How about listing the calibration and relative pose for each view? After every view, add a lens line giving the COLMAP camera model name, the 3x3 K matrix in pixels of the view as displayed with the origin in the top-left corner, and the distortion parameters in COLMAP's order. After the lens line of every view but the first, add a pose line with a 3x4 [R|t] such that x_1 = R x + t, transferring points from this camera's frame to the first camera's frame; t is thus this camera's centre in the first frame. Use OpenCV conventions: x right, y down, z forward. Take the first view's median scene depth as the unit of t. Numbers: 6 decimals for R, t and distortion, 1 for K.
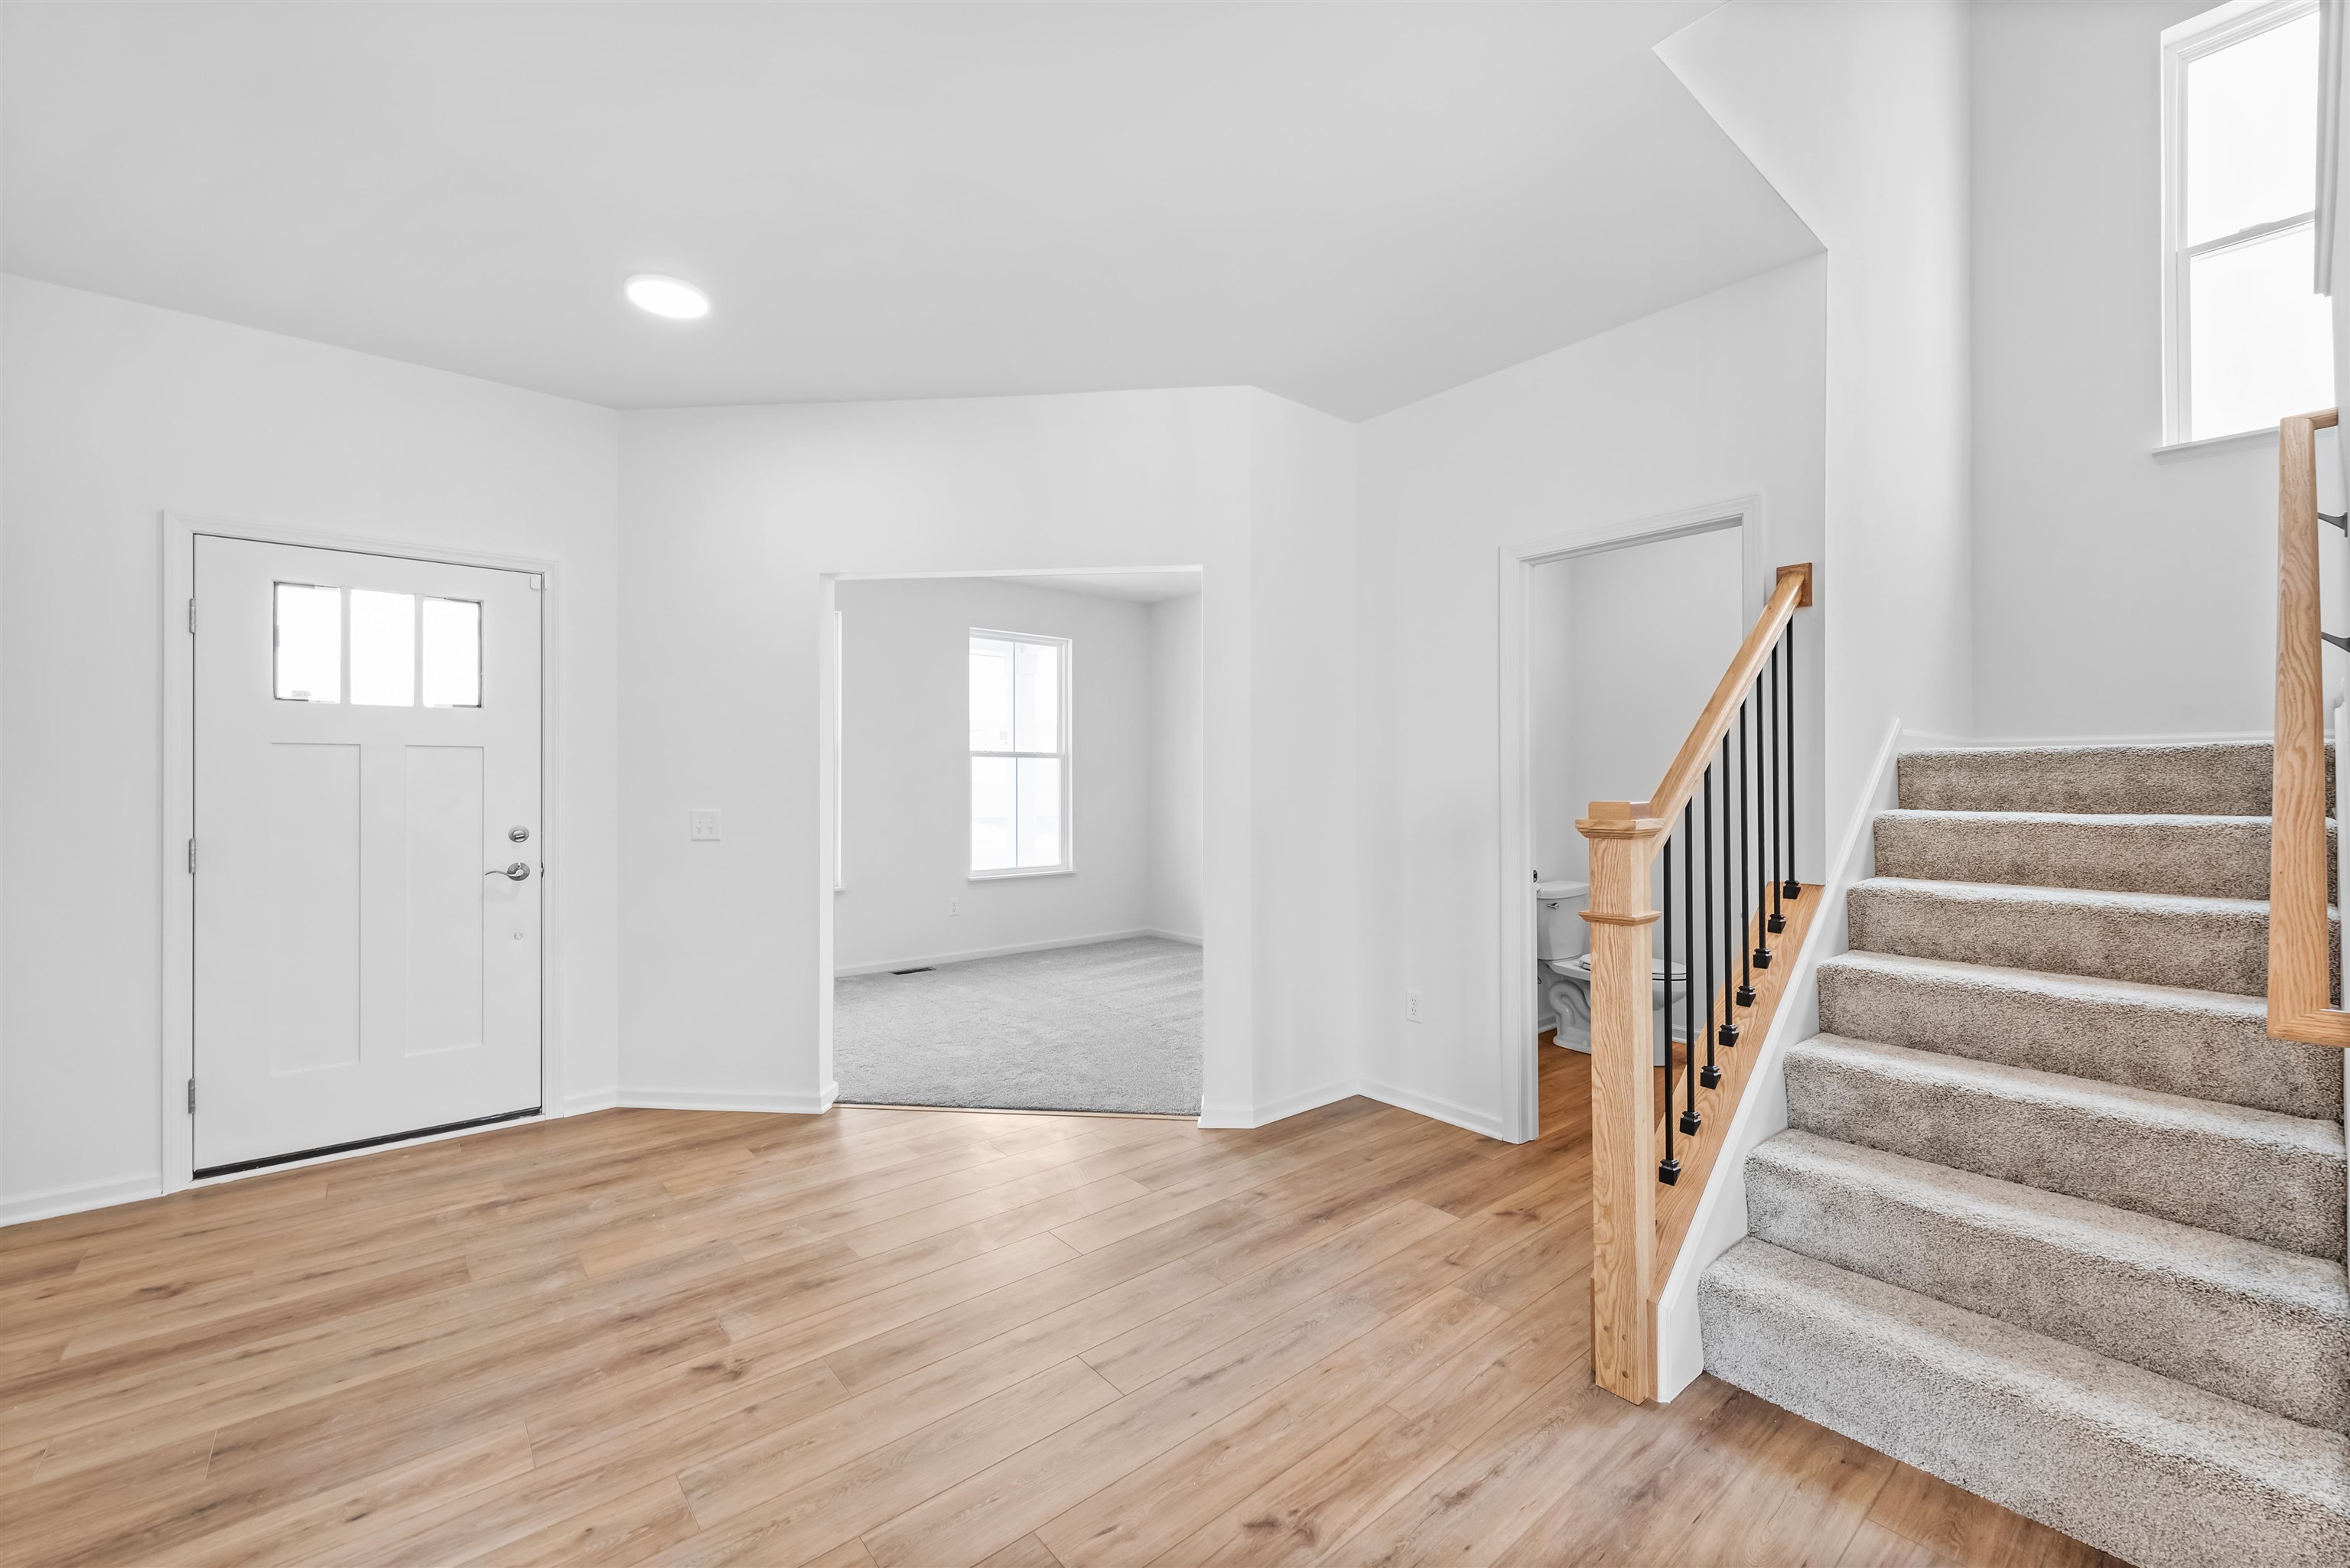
lens RADIAL K [[963.4, 0, 1175.8], [0, 963.4, 787.8], [0, 0, 1]] dist [0.003586, -0.000234]
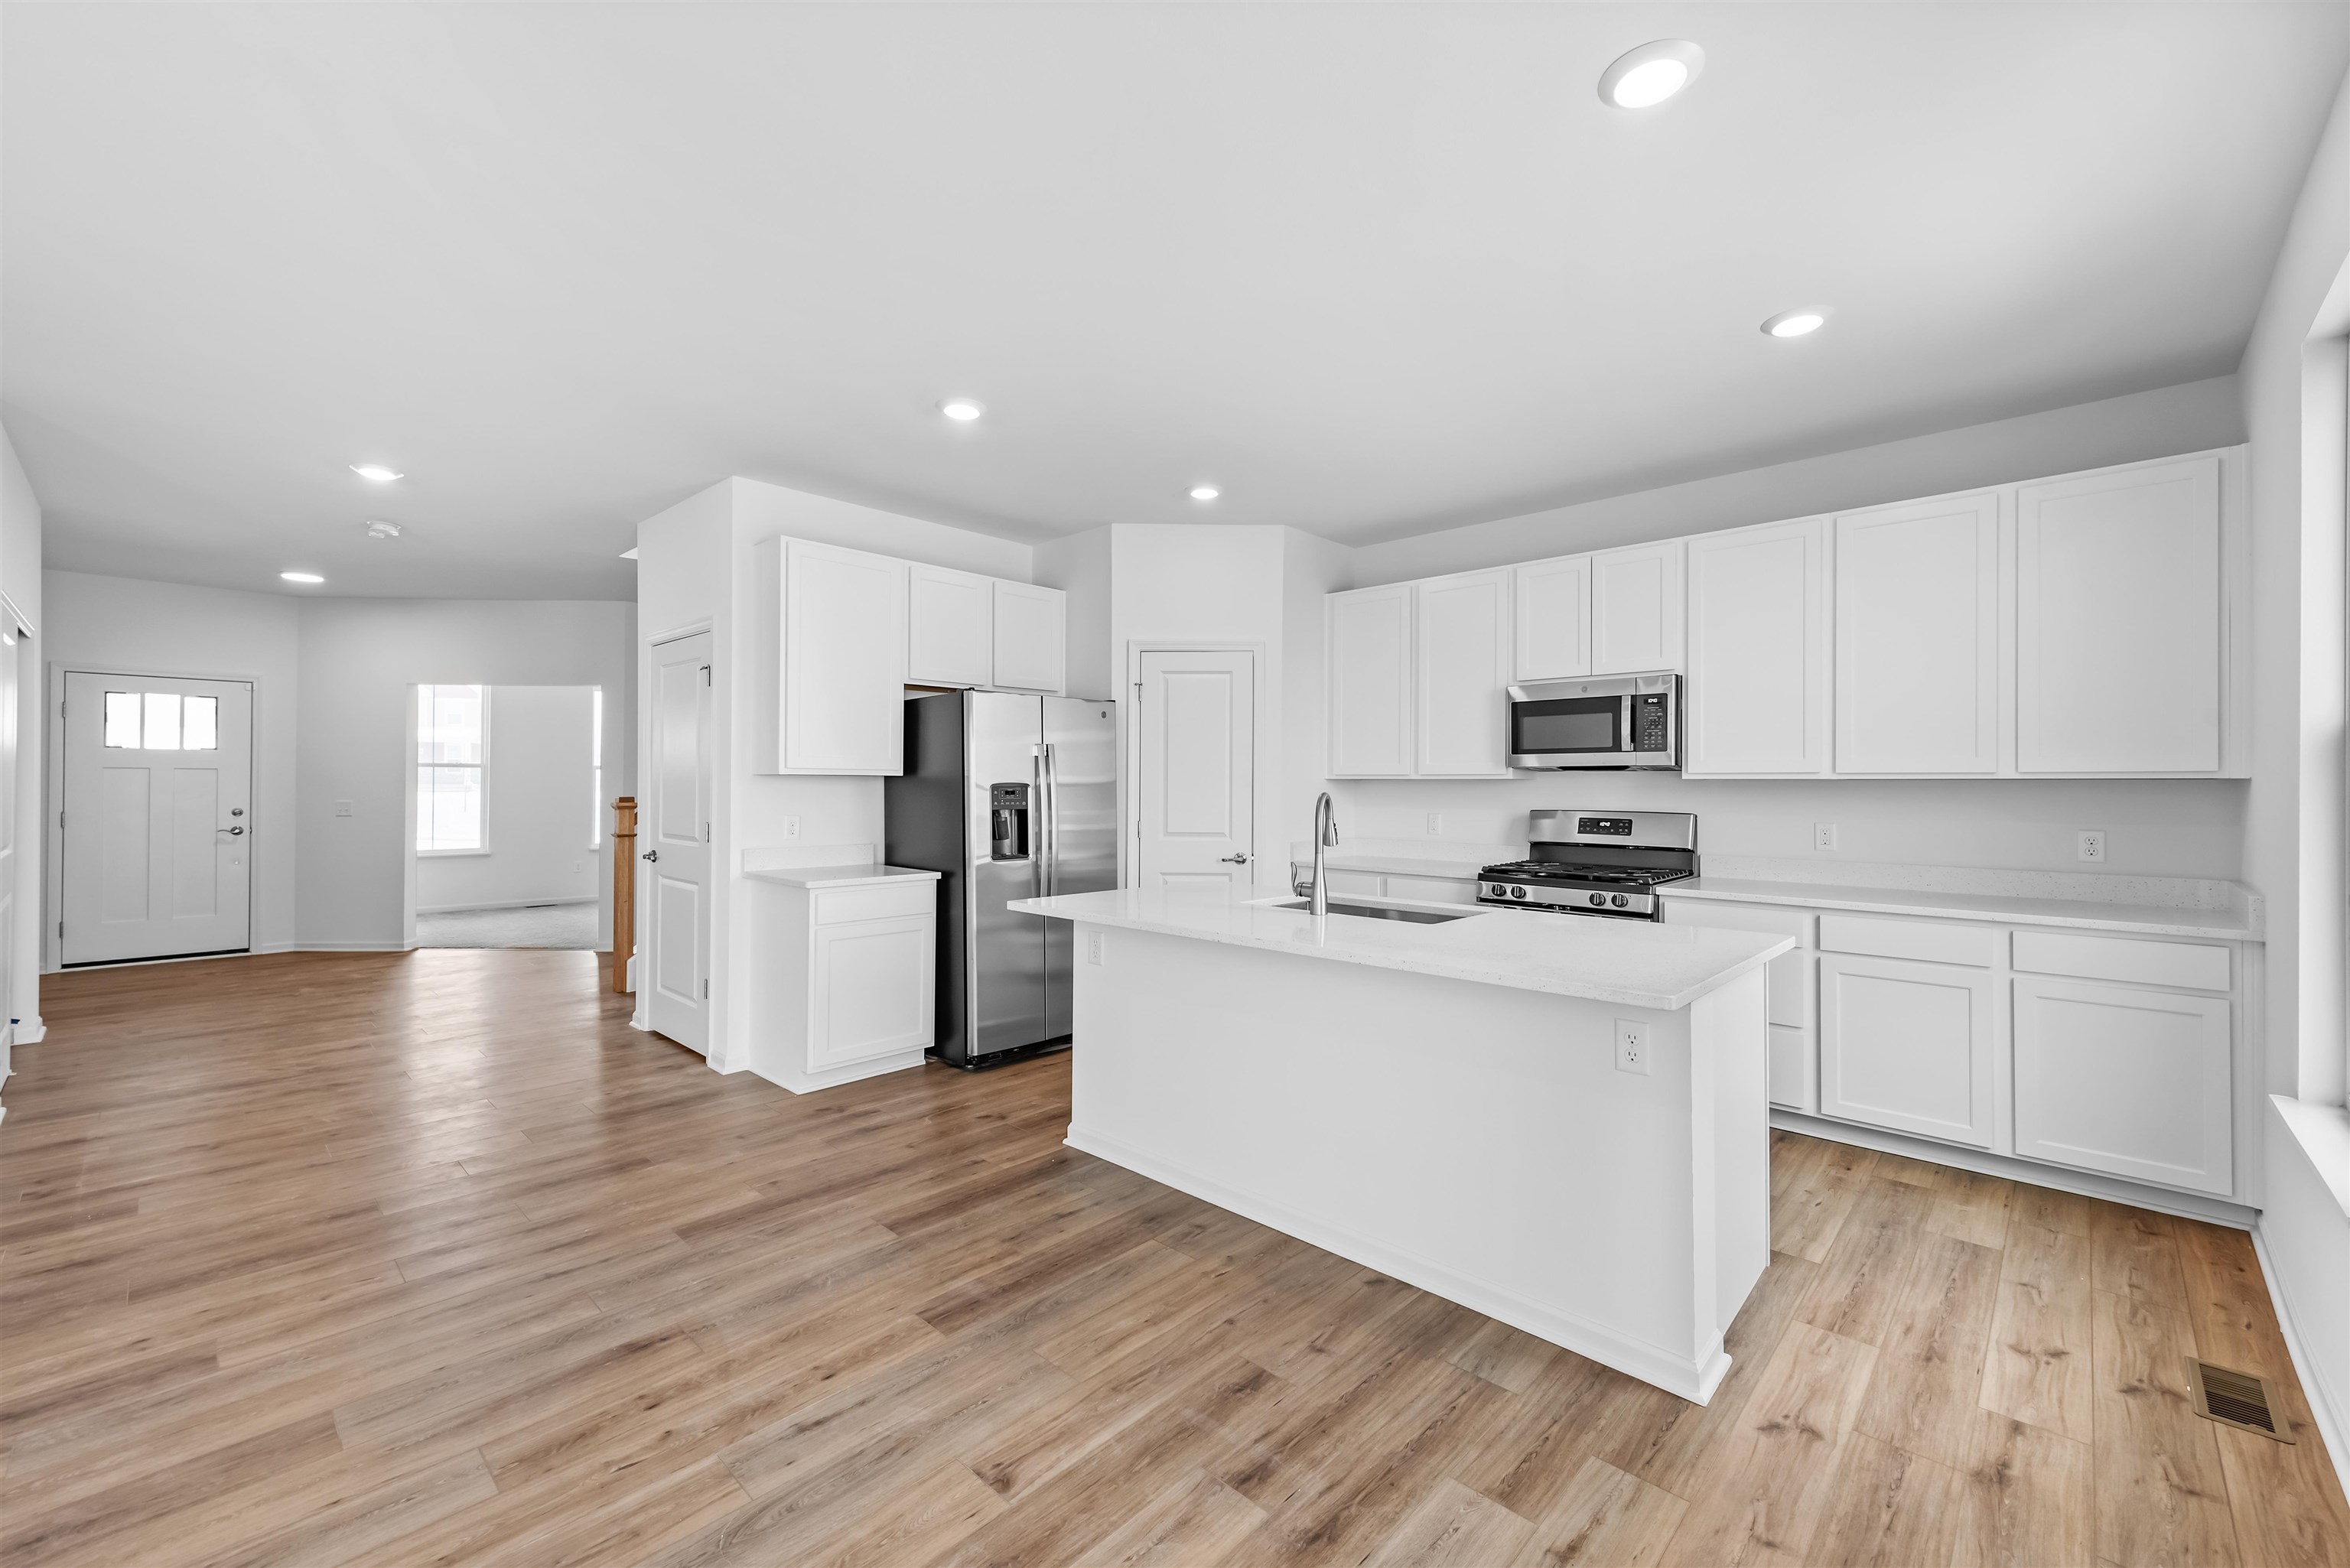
lens RADIAL K [[942.8, 0, 1159.1], [0, 942.8, 786.0], [0, 0, 1]] dist [0.013422, -0.002432]
pose [[0.993130, 0.003146, 0.116977, 1.053187], [-0.002345, 0.999973, -0.006985, 0.002793], [-0.116995, 0.006662, 0.993110, -1.269344]]
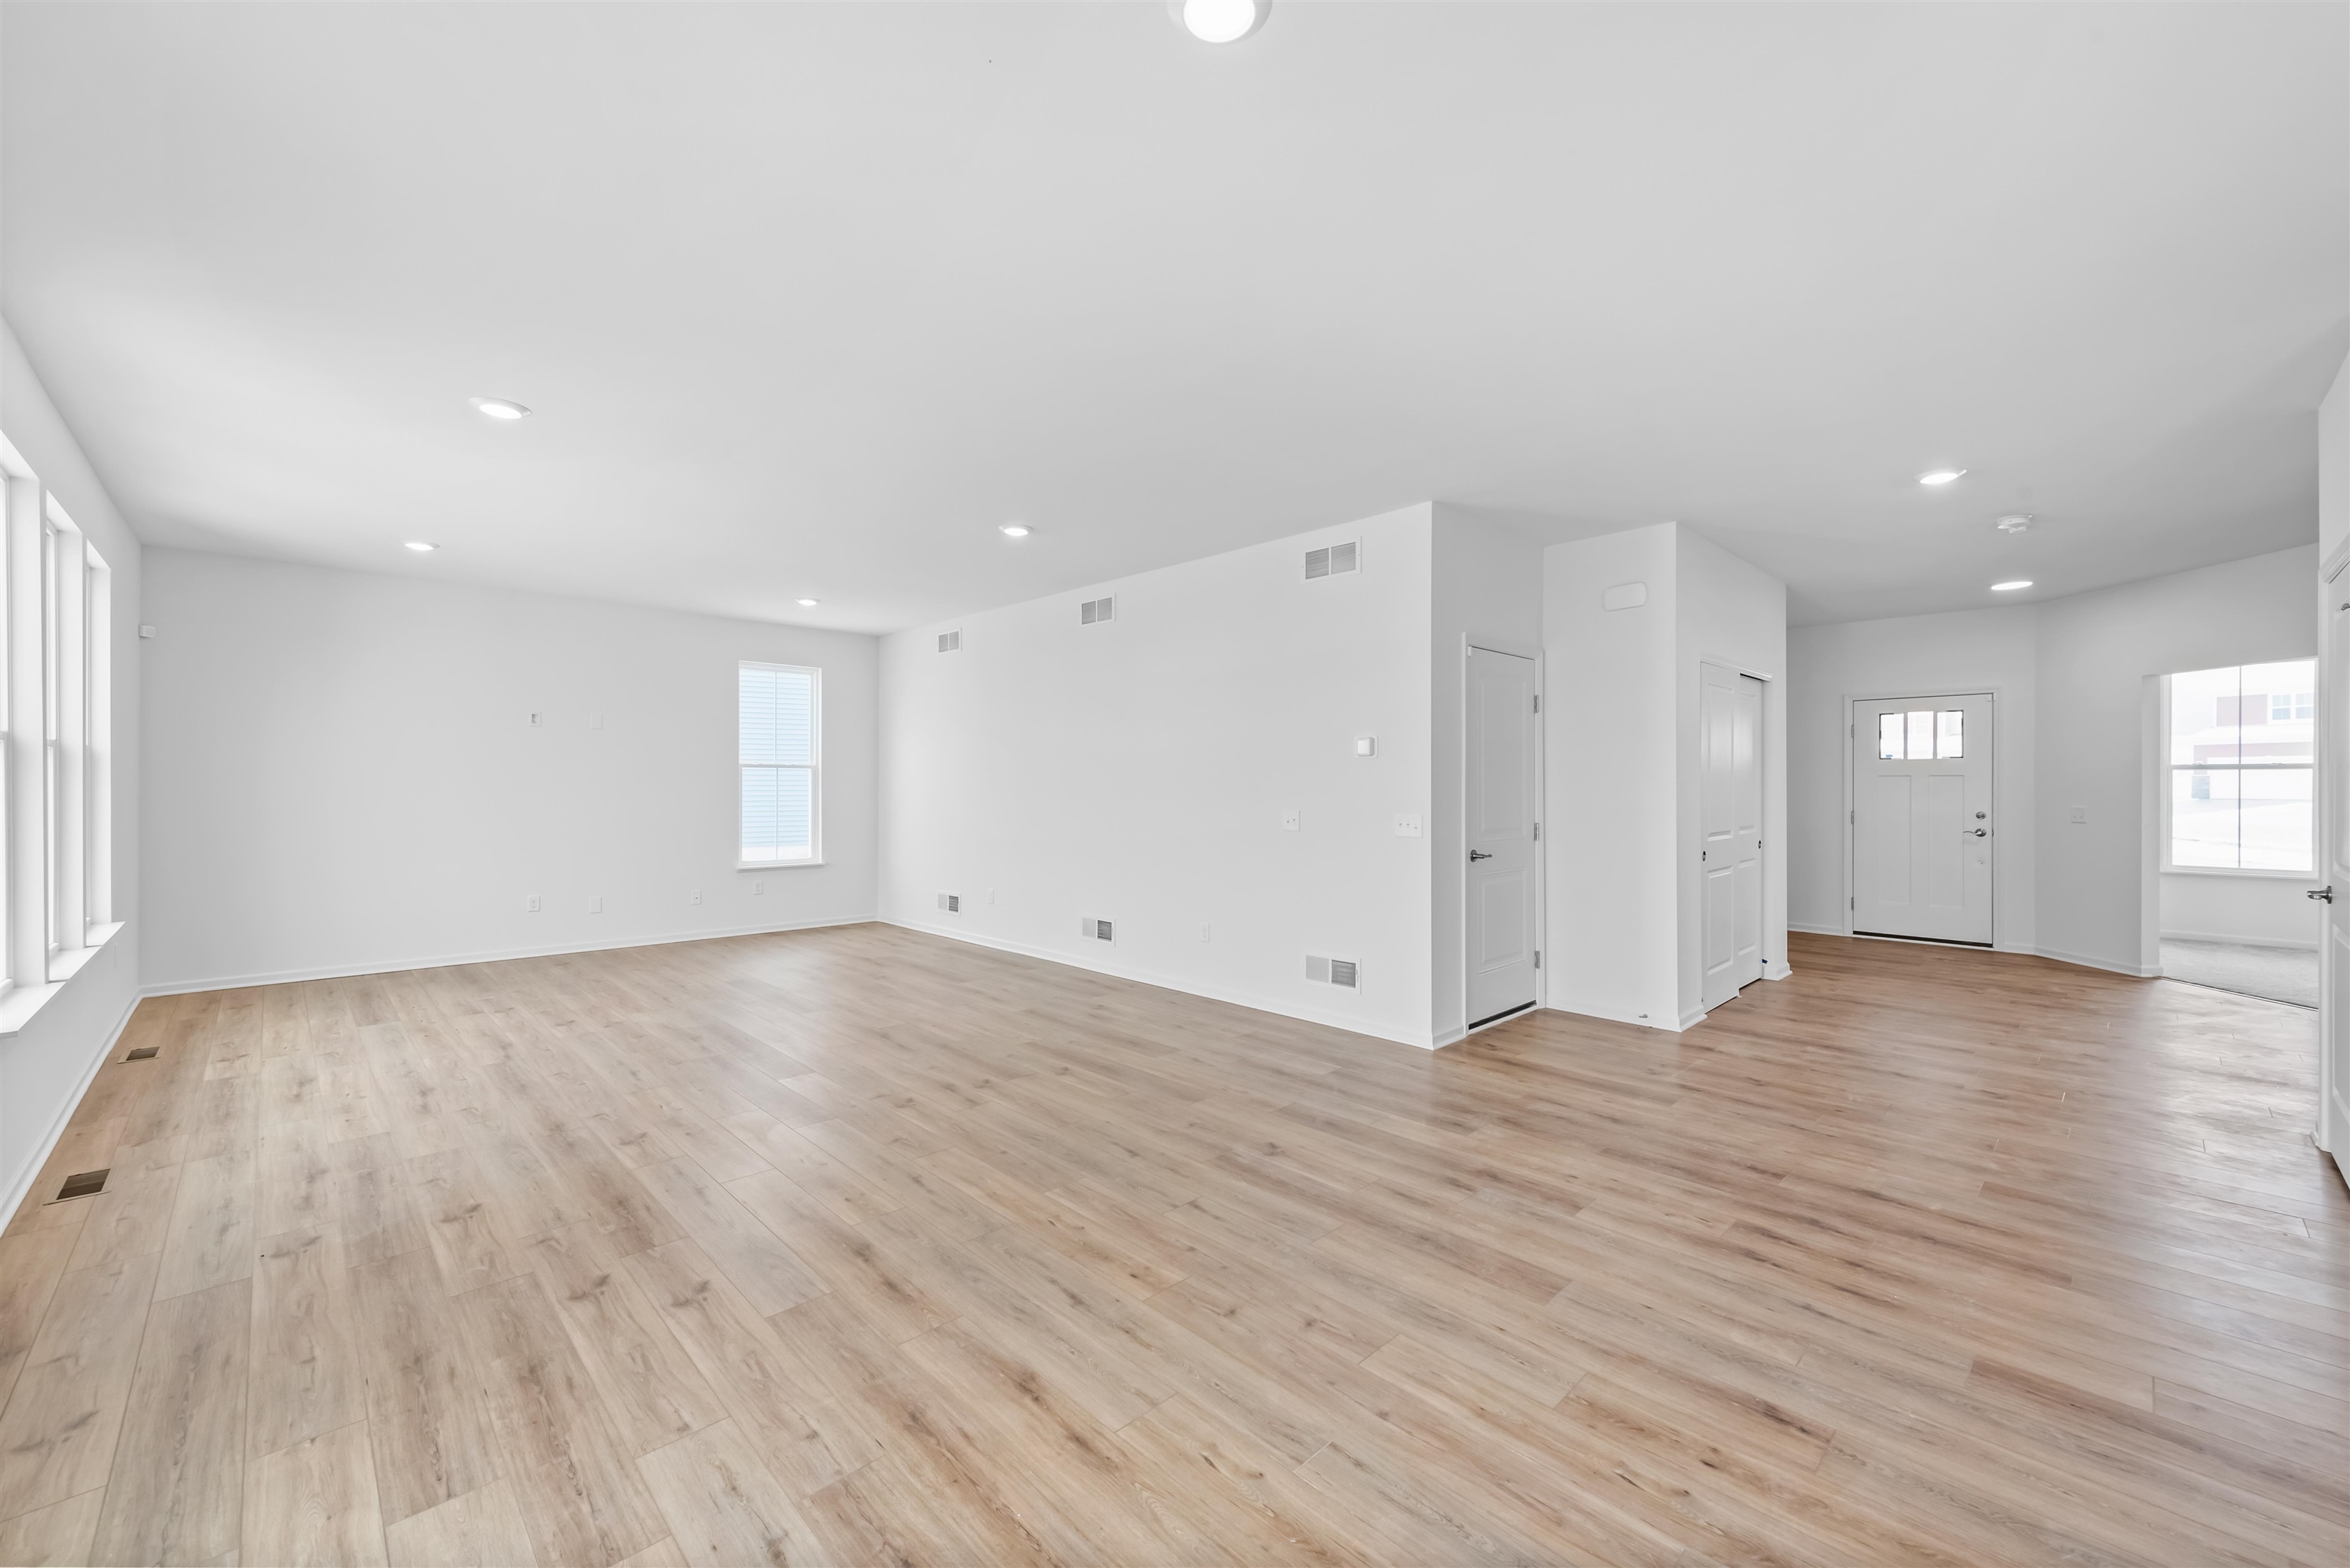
lens RADIAL K [[942.8, 0, 1212.5], [0, 942.8, 770.5], [0, 0, 1]] dist [0.013422, -0.002432]
pose [[0.097856, -0.016557, -0.995063, 1.336433], [-0.010488, 0.999789, -0.017667, 0.004965], [0.995145, 0.012165, 0.097662, -0.968827]]
